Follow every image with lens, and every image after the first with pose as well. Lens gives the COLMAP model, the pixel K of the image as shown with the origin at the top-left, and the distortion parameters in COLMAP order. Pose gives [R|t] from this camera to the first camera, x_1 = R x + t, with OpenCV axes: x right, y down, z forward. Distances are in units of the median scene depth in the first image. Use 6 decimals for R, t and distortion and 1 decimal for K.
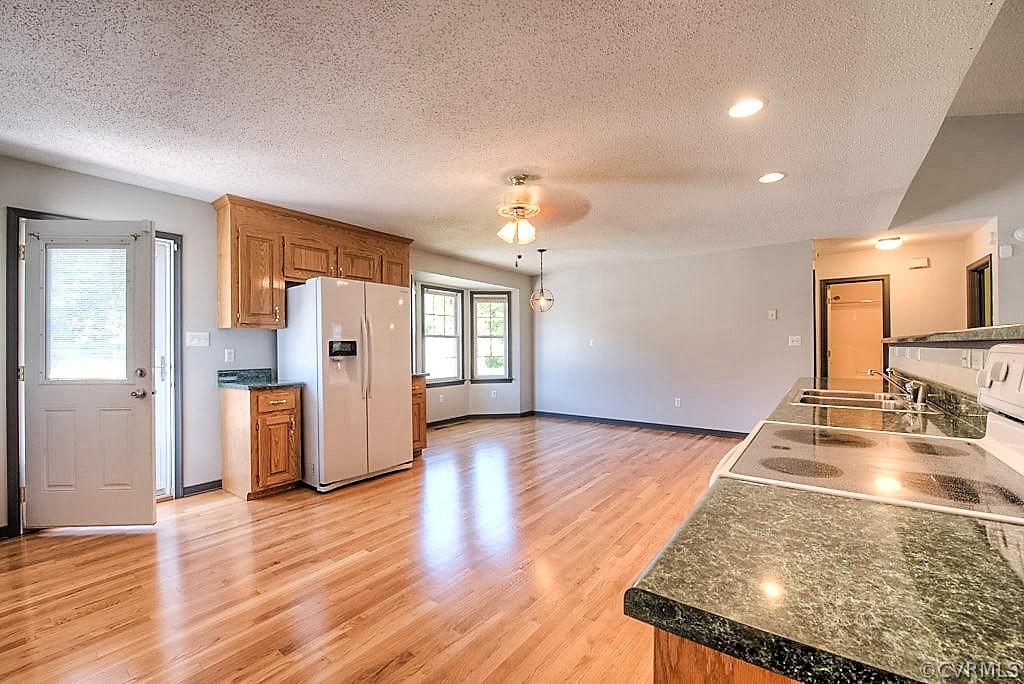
lens RADIAL K [[415.6, 0, 506.2], [0, 415.6, 347.4], [0, 0, 1]] dist [0.002829, 0.000195]
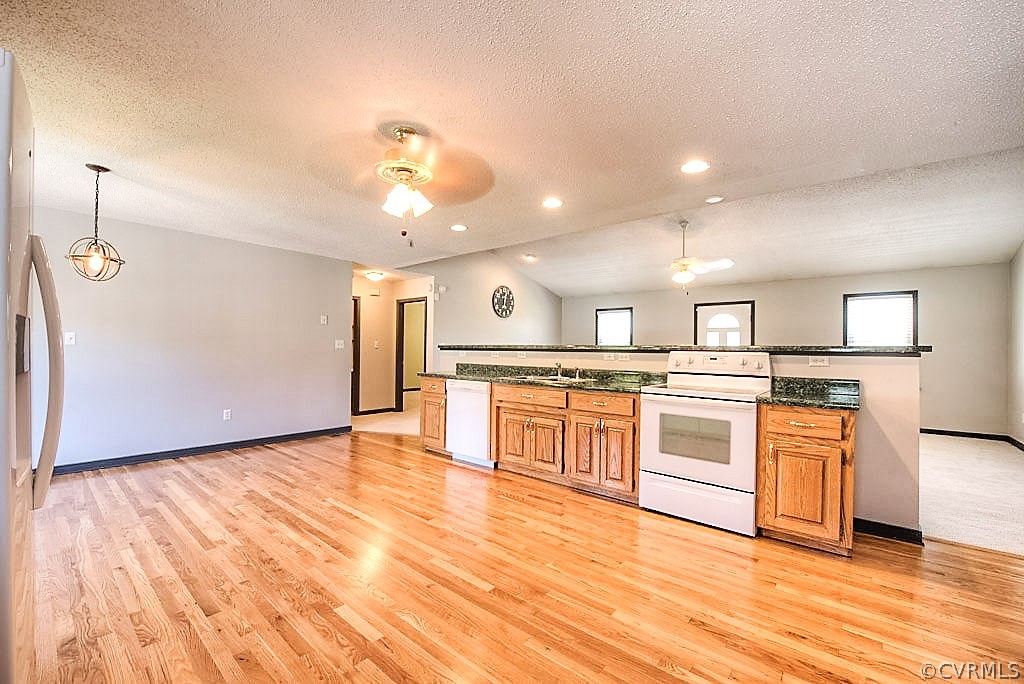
lens RADIAL K [[415.6, 0, 511.9], [0, 415.6, 347.7], [0, 0, 1]] dist [0.002829, 0.000195]
pose [[0.045617, 0.010279, 0.998906, -0.522037], [-0.015150, 0.999839, -0.009596, 0.000796], [-0.998844, -0.014696, 0.045766, 0.538833]]
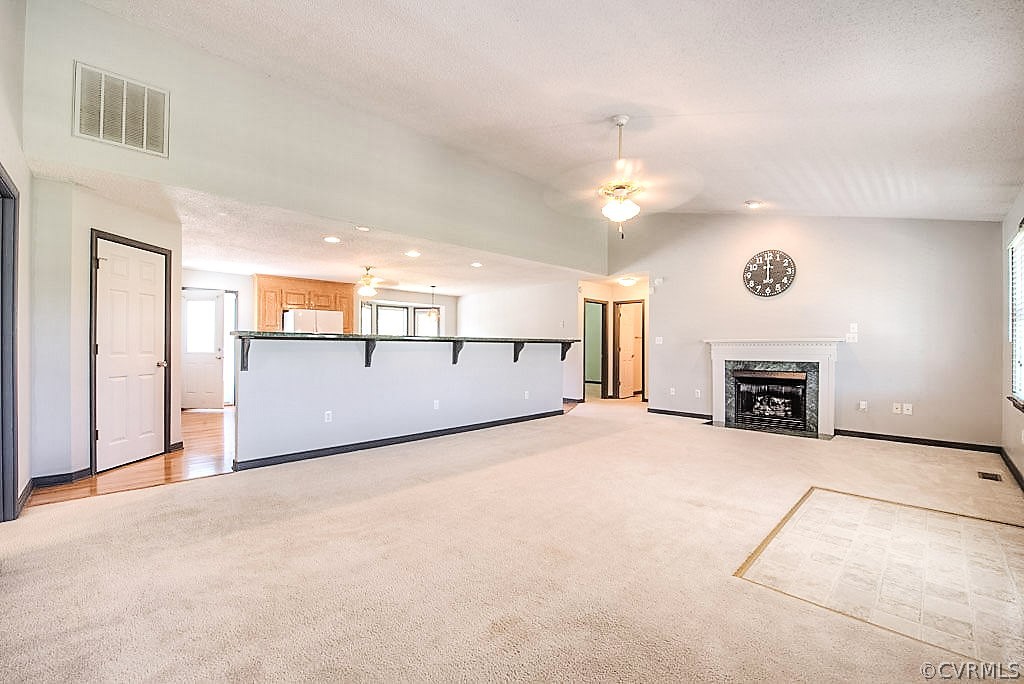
lens RADIAL K [[415.6, 0, 518.3], [0, 415.6, 342.5], [0, 0, 1]] dist [0.002829, 0.000195]
pose [[0.989925, 0.009502, -0.141274, 0.811536], [-0.010584, 0.999920, -0.006915, 0.010504], [0.141197, 0.008340, 0.989946, -0.792351]]
